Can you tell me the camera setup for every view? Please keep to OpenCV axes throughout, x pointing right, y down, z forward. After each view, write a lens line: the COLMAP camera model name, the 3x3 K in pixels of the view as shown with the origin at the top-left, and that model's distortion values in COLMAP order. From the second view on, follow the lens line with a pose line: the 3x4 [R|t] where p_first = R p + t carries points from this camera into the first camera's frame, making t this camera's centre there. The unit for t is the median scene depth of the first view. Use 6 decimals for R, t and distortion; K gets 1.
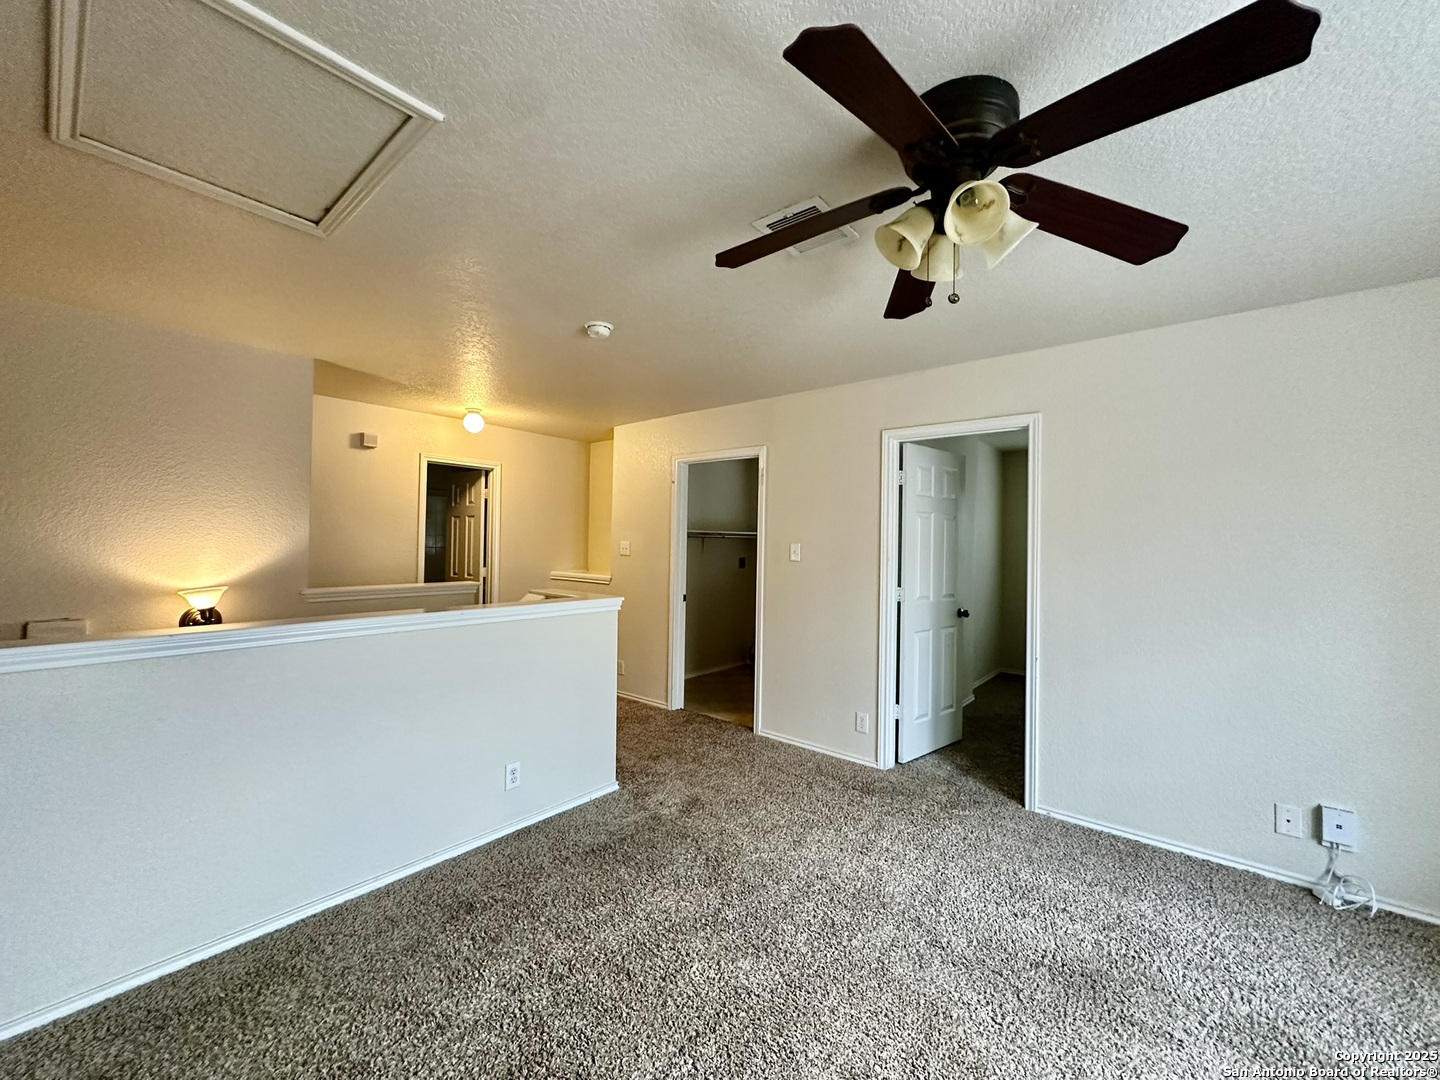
lens RADIAL K [[574.8, 0, 724.0], [0, 574.8, 546.7], [0, 0, 1]] dist [-0.001069, 0.000341]
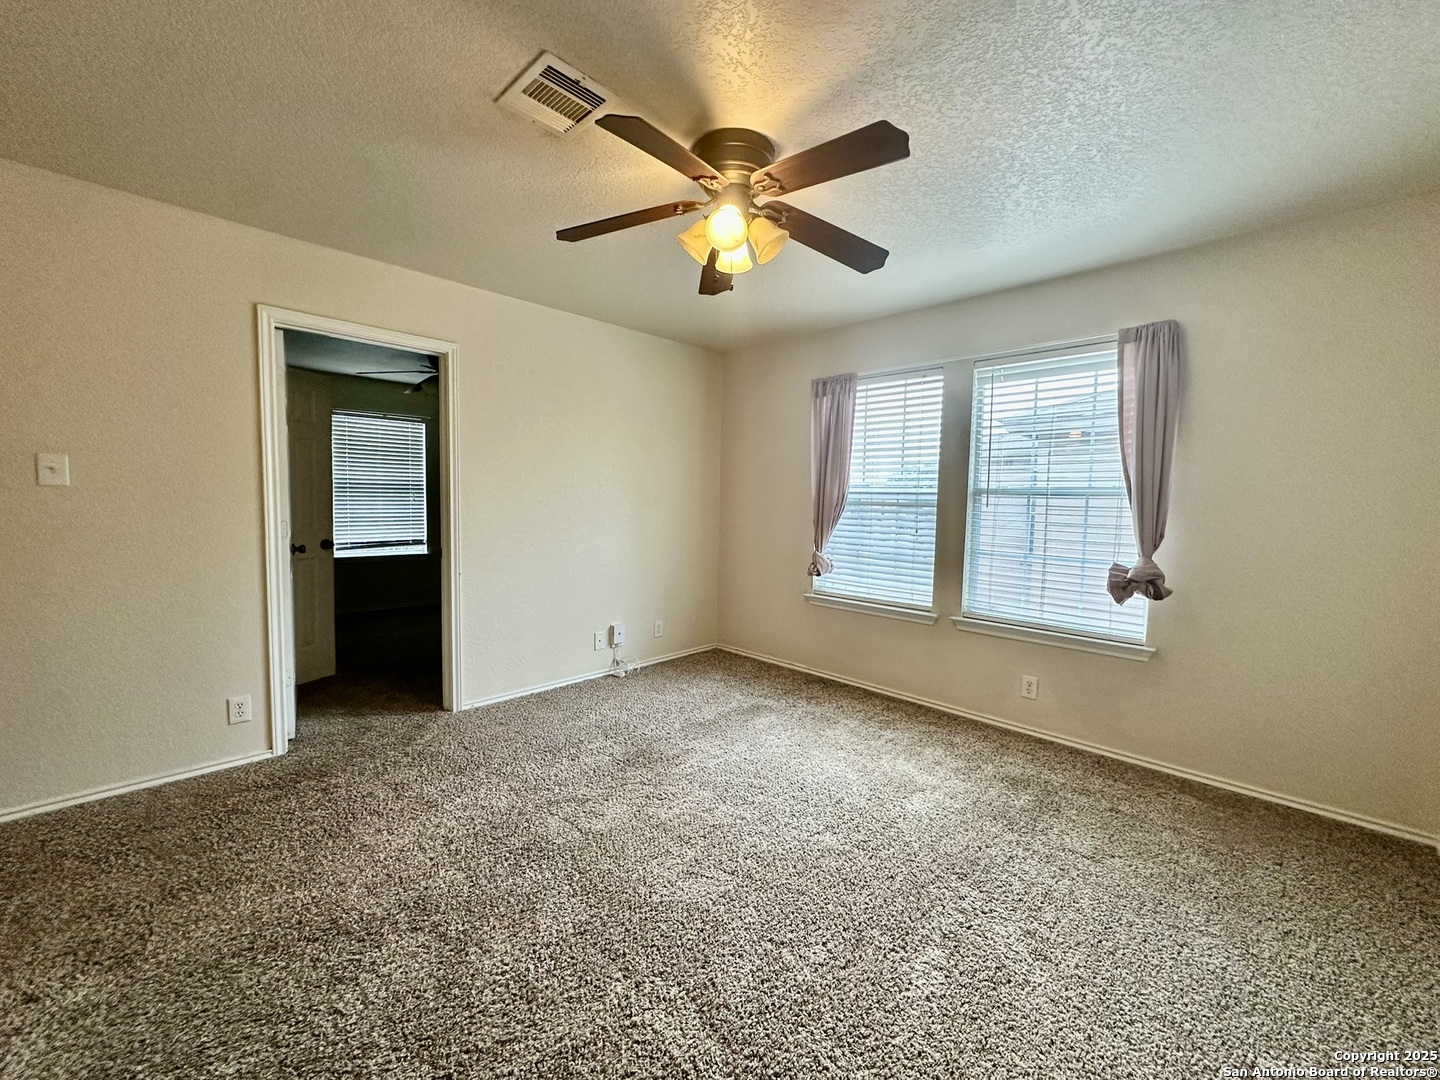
lens RADIAL K [[574.8, 0, 717.0], [0, 574.8, 539.5], [0, 0, 1]] dist [-0.001069, 0.000341]
pose [[0.078670, -0.083569, 0.993392, -0.534539], [-0.015127, 0.996265, 0.085009, 0.027911], [-0.996786, -0.021715, 0.077112, 0.449197]]
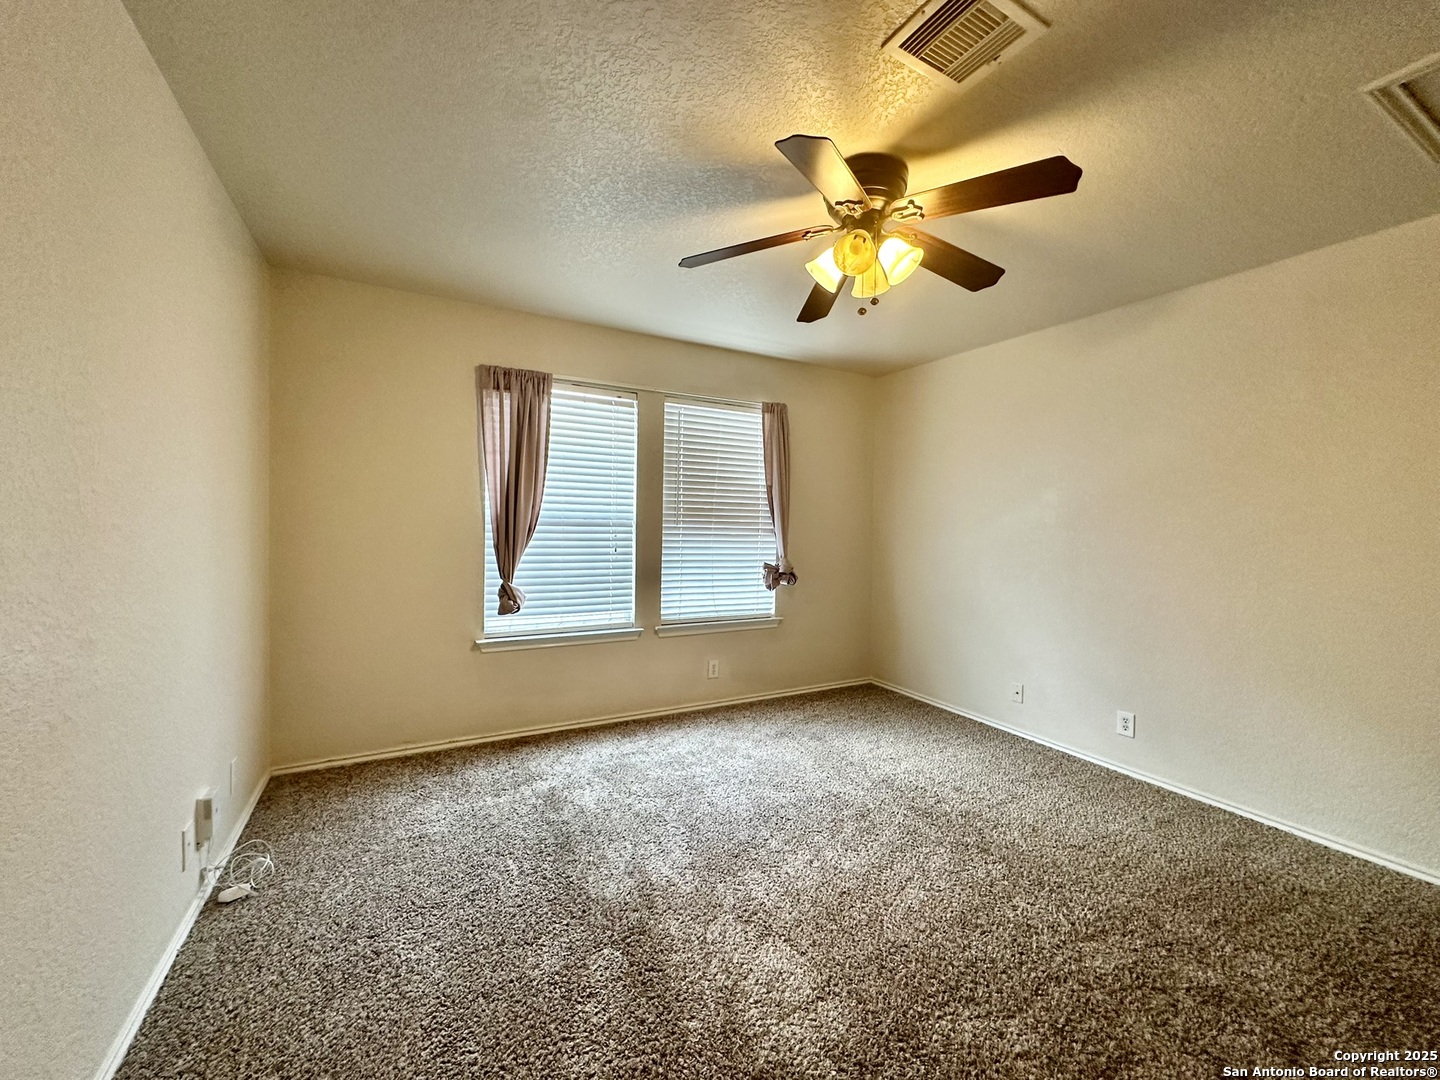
lens RADIAL K [[574.8, 0, 717.0], [0, 574.8, 538.6], [0, 0, 1]] dist [-0.001069, 0.000341]
pose [[-0.932647, -0.034437, 0.359142, 0.094320], [-0.025866, 0.999255, 0.028644, 0.043924], [-0.359861, 0.017425, -0.932843, 1.203687]]
